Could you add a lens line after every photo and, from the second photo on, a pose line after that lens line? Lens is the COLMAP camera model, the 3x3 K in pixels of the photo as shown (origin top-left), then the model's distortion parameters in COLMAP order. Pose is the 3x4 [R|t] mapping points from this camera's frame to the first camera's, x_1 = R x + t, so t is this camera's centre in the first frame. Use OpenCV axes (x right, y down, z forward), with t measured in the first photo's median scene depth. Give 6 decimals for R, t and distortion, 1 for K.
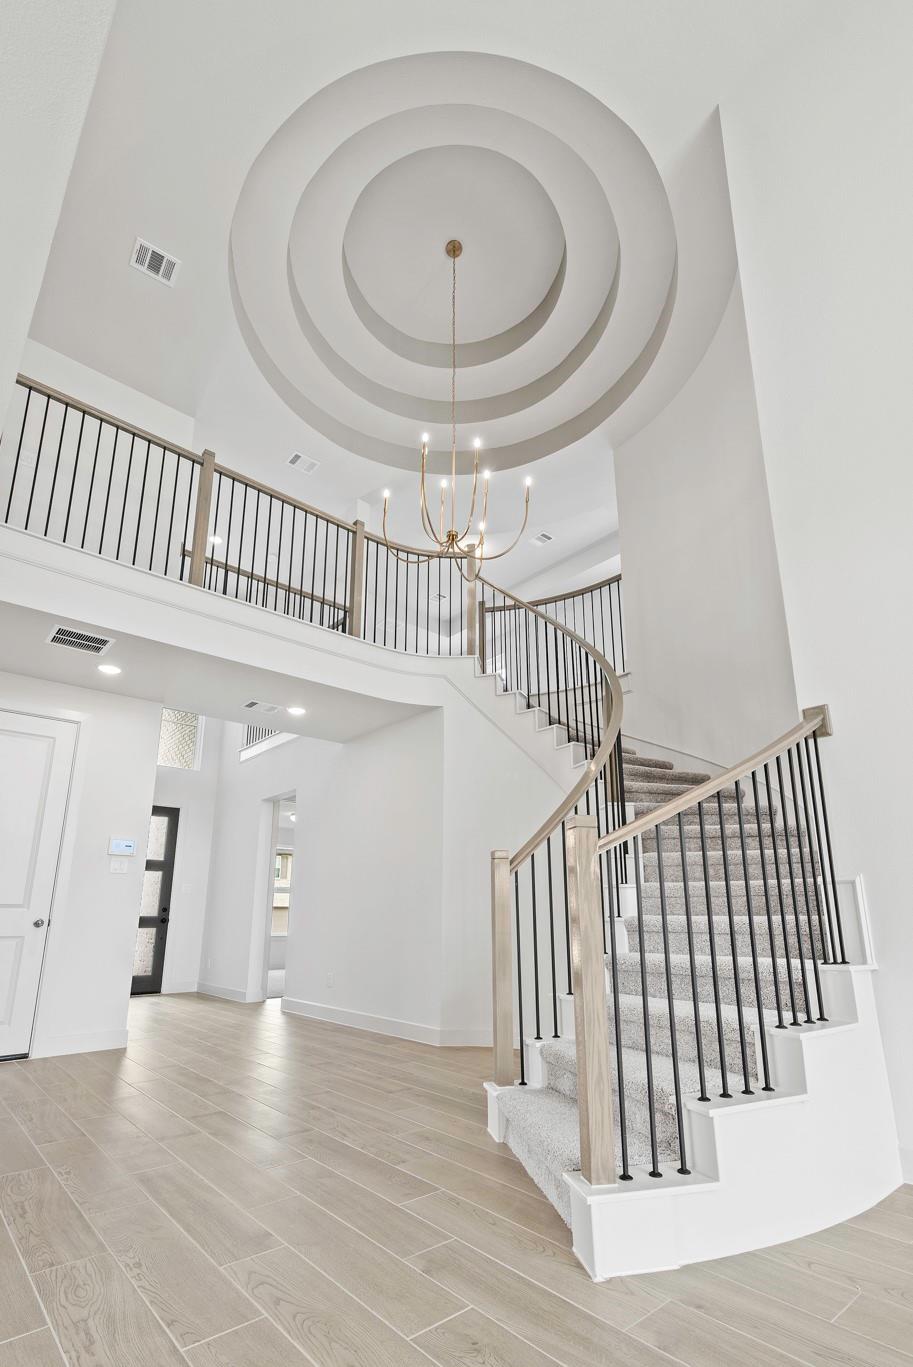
lens RADIAL K [[647.3, 0, 454.7], [0, 647.3, 765.4], [0, 0, 1]] dist [0.004971, 0.000475]
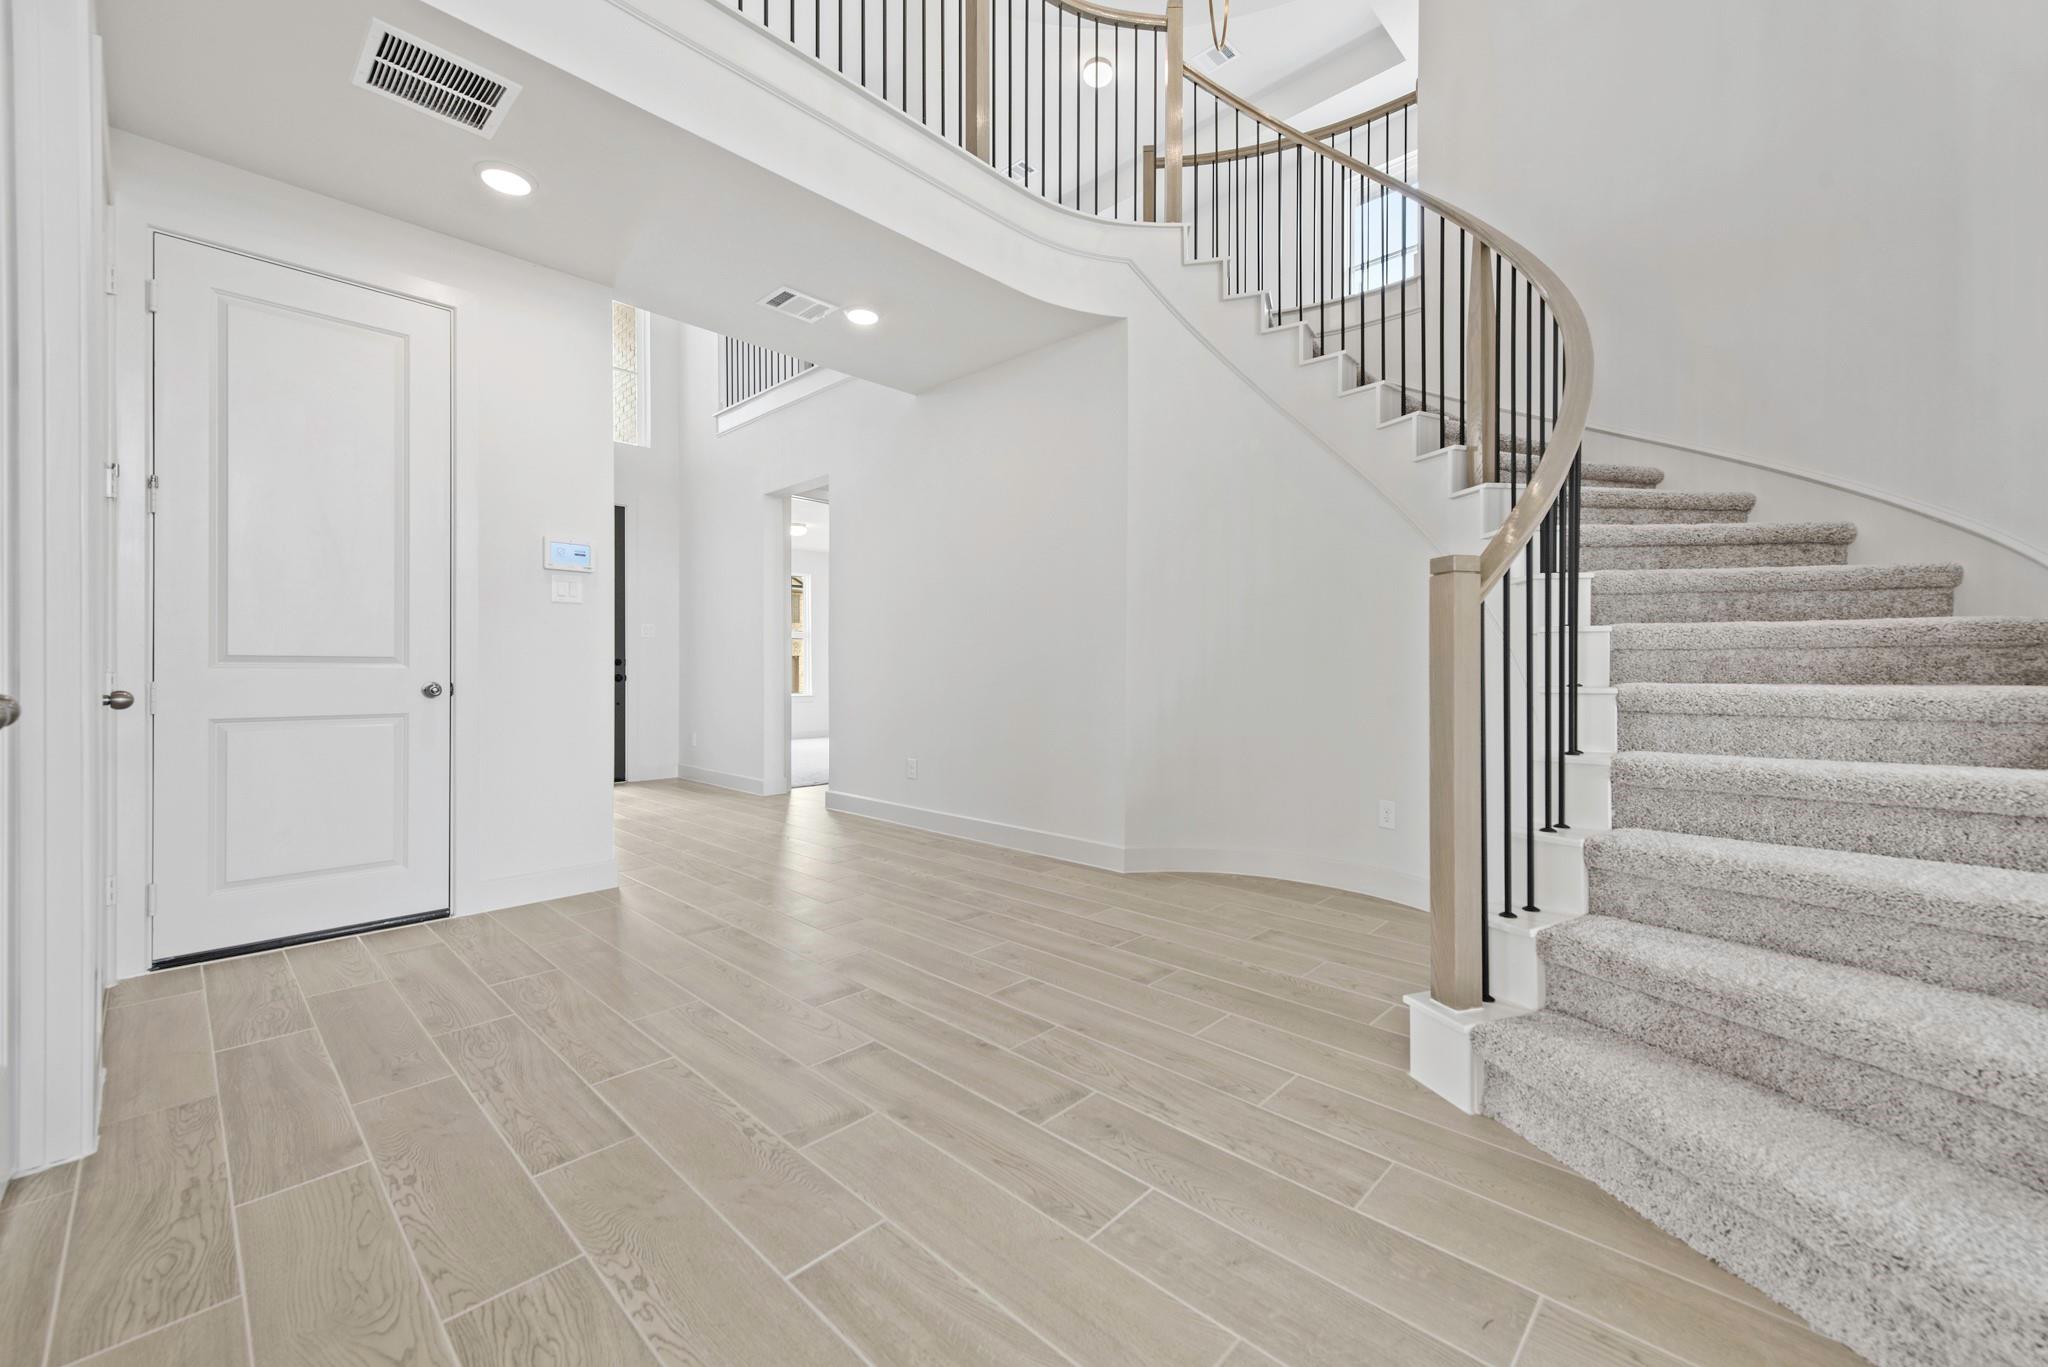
lens RADIAL K [[807.6, 0, 1028.9], [0, 807.6, 675.0], [0, 0, 1]] dist [0.007664, -0.000058]
pose [[0.995060, -0.000459, 0.099270, -0.215030], [-0.023173, 0.971289, 0.236770, 0.058712], [-0.096529, -0.237901, 0.966481, 0.302694]]
